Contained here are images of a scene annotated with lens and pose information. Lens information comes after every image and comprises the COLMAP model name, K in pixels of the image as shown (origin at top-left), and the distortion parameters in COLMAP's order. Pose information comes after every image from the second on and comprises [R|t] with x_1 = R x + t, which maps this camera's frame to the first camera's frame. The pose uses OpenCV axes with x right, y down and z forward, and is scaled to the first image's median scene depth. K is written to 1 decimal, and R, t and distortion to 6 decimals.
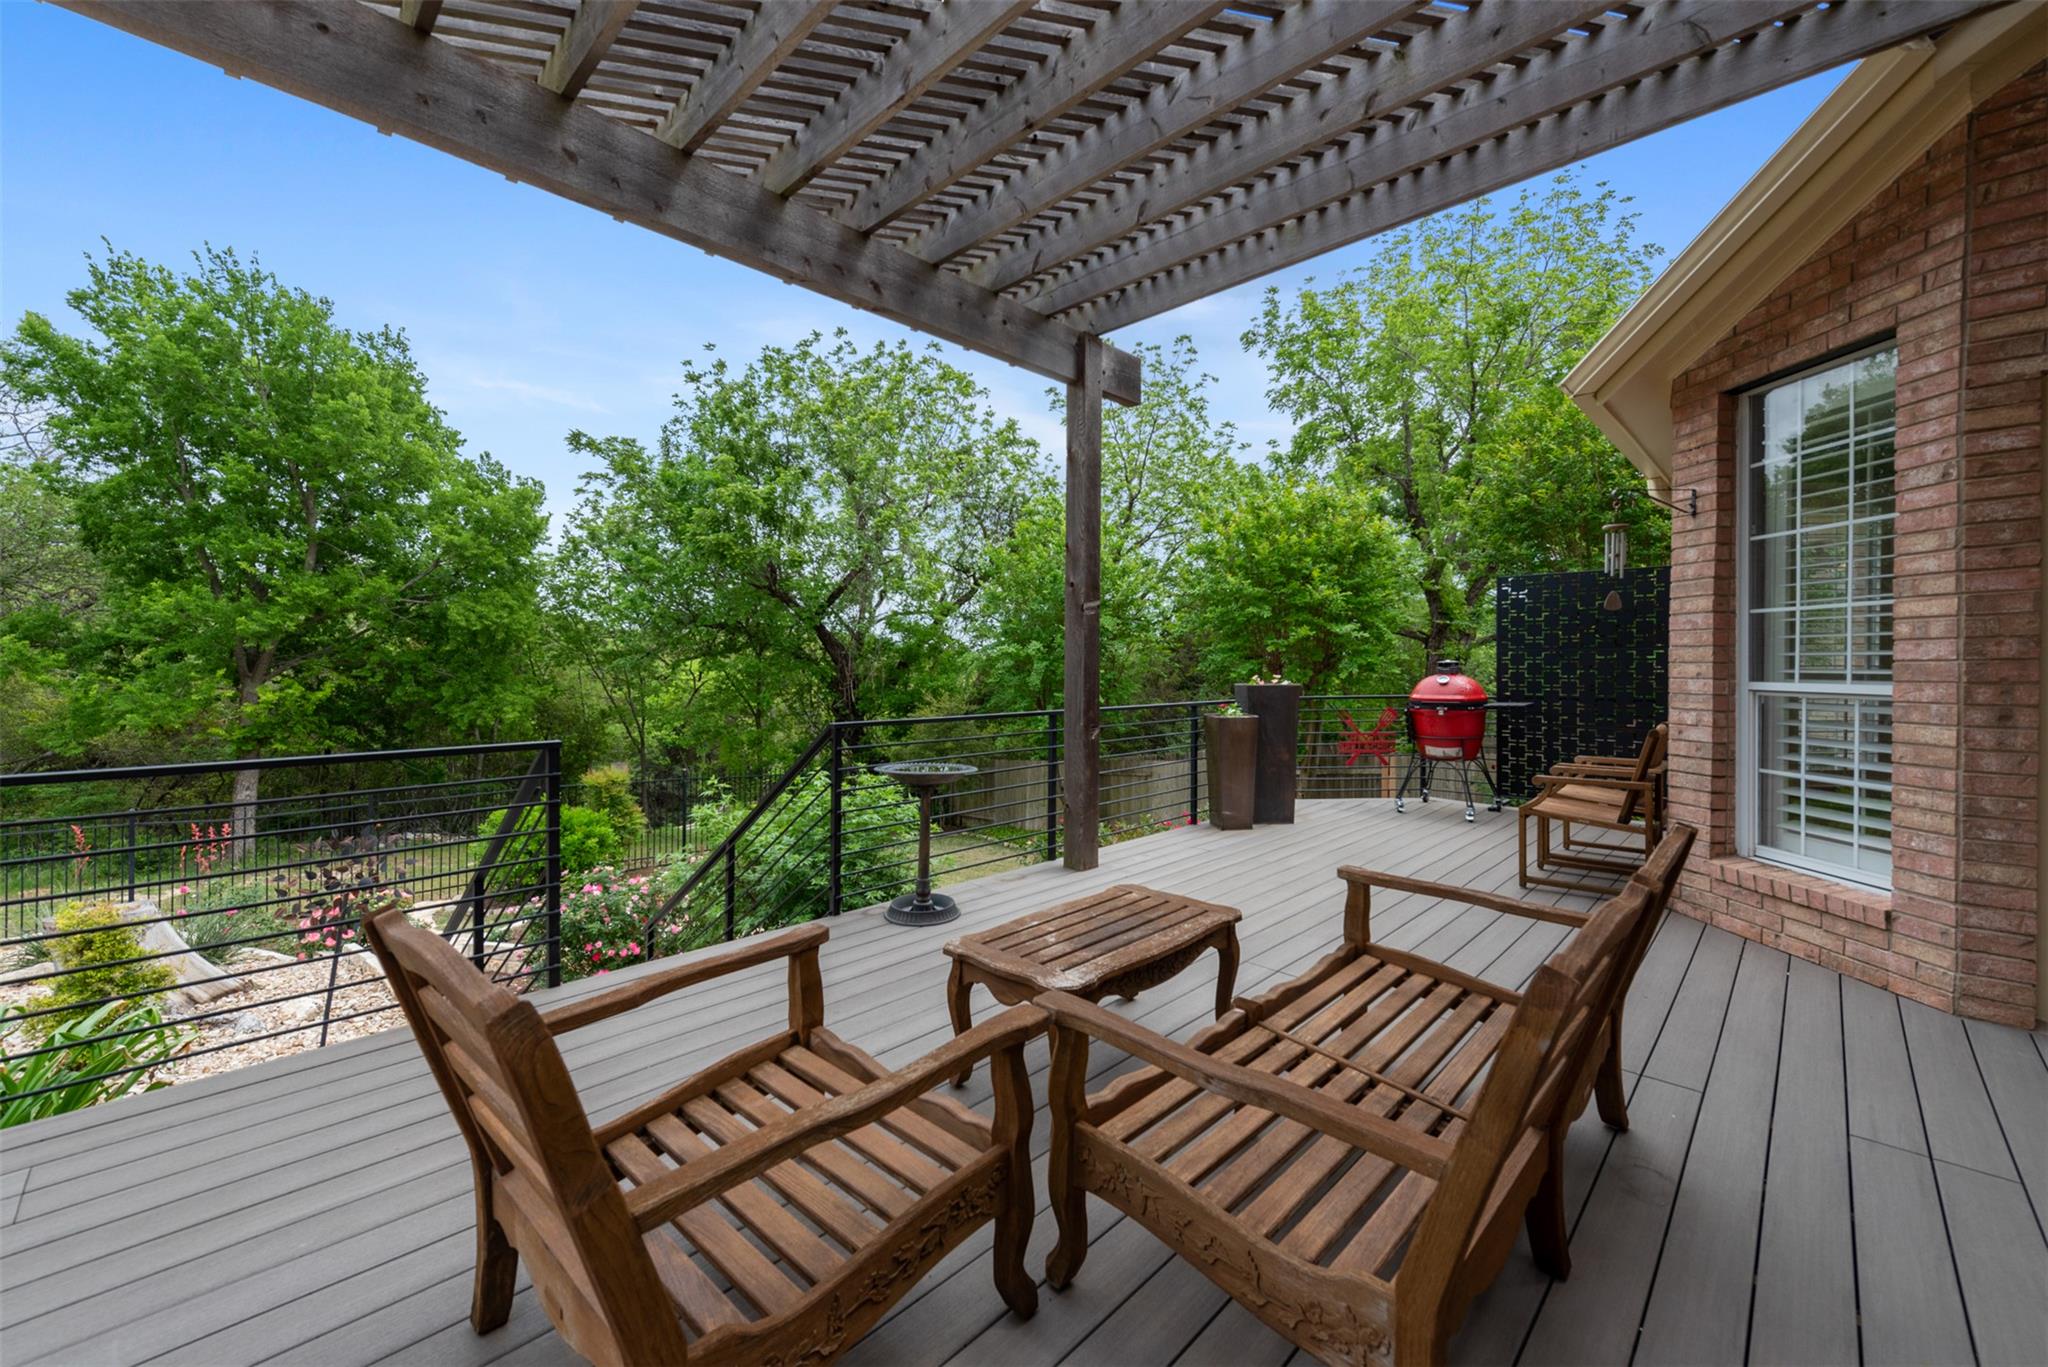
lens RADIAL K [[831.2, 0, 1019.8], [0, 831.2, 662.4], [0, 0, 1]] dist [0.004238, -0.001081]
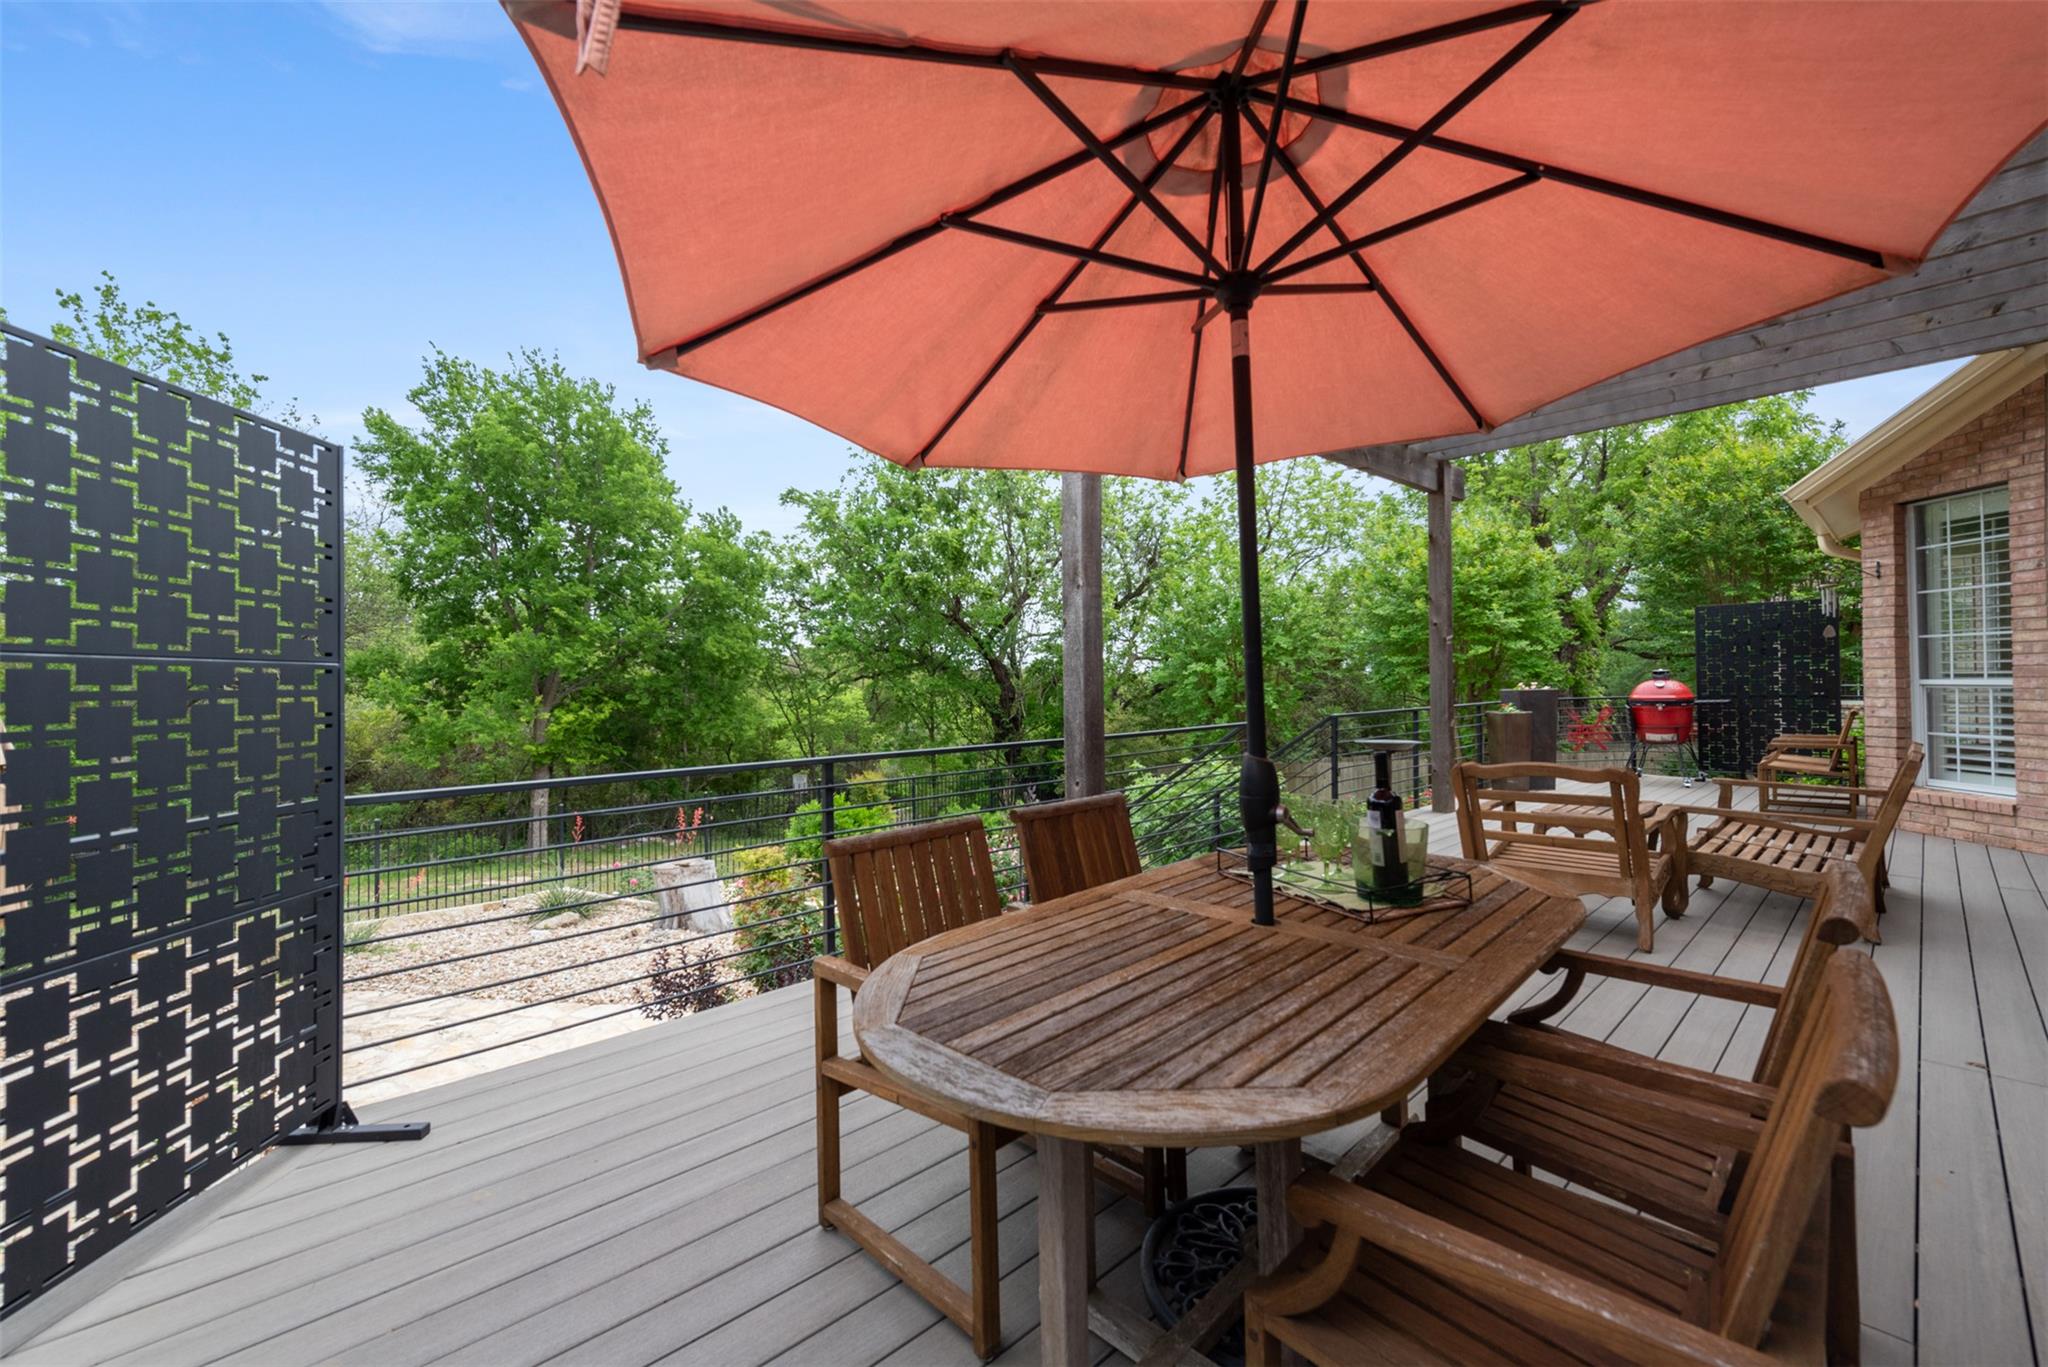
lens RADIAL K [[831.2, 0, 1031.7], [0, 831.2, 669.1], [0, 0, 1]] dist [0.004238, -0.001081]
pose [[0.998148, -0.018956, -0.057811, -0.371681], [0.018190, 0.999740, -0.013748, -0.003103], [0.058057, 0.012671, 0.998233, -0.355624]]
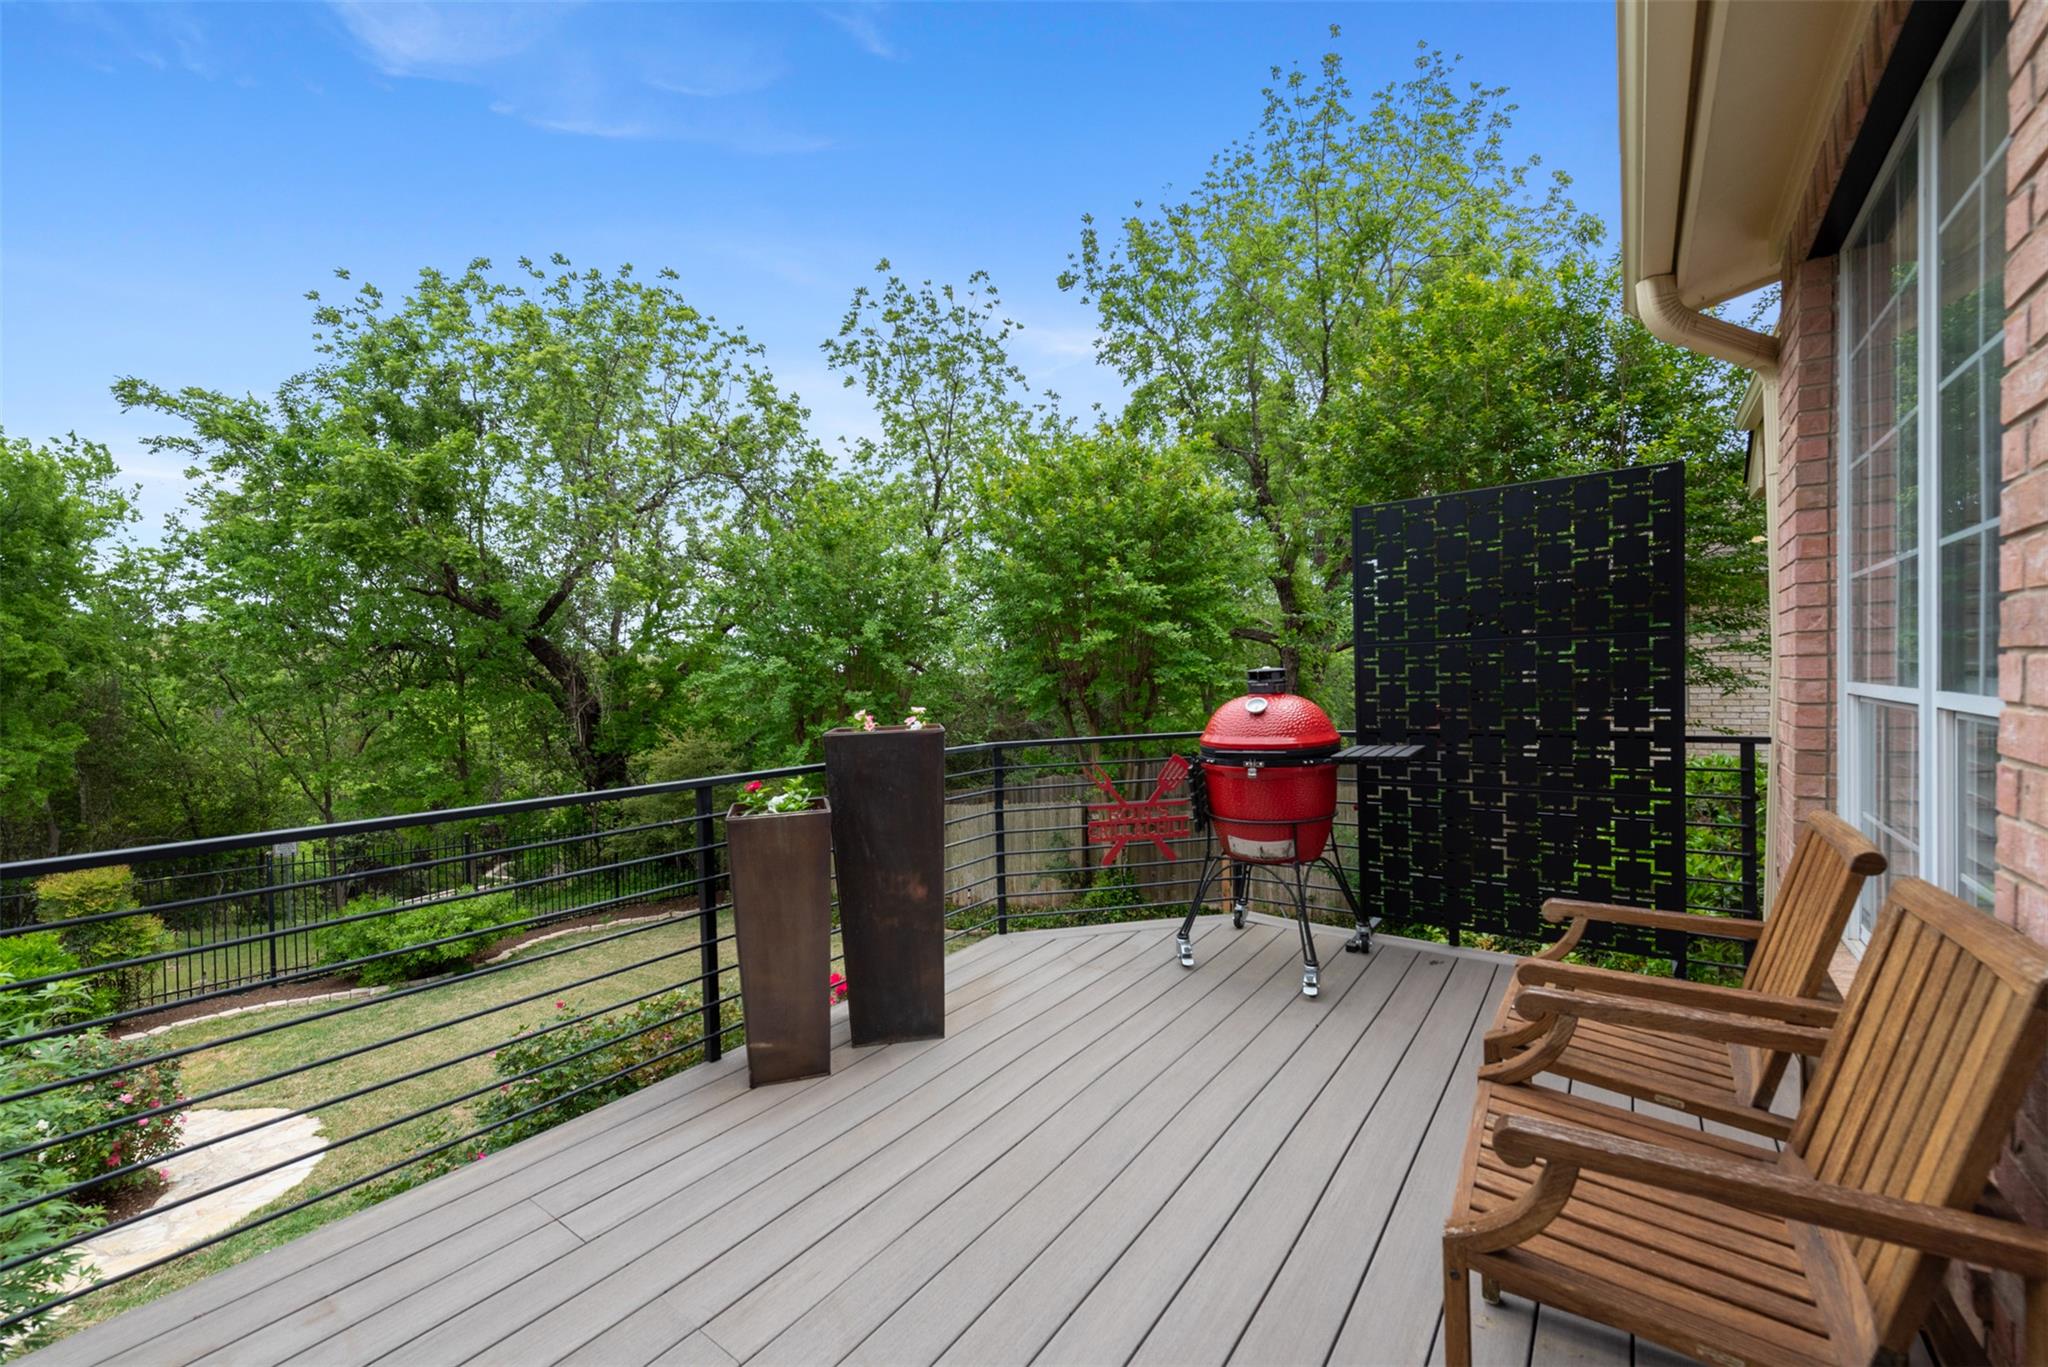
lens RADIAL K [[831.2, 0, 1011.2], [0, 831.2, 699.7], [0, 0, 1]] dist [0.004238, -0.001081]
pose [[0.991971, -0.033052, 0.122073, 0.263622], [0.030039, 0.999199, 0.026436, -0.001060], [-0.122849, -0.022557, 0.992169, 0.455093]]
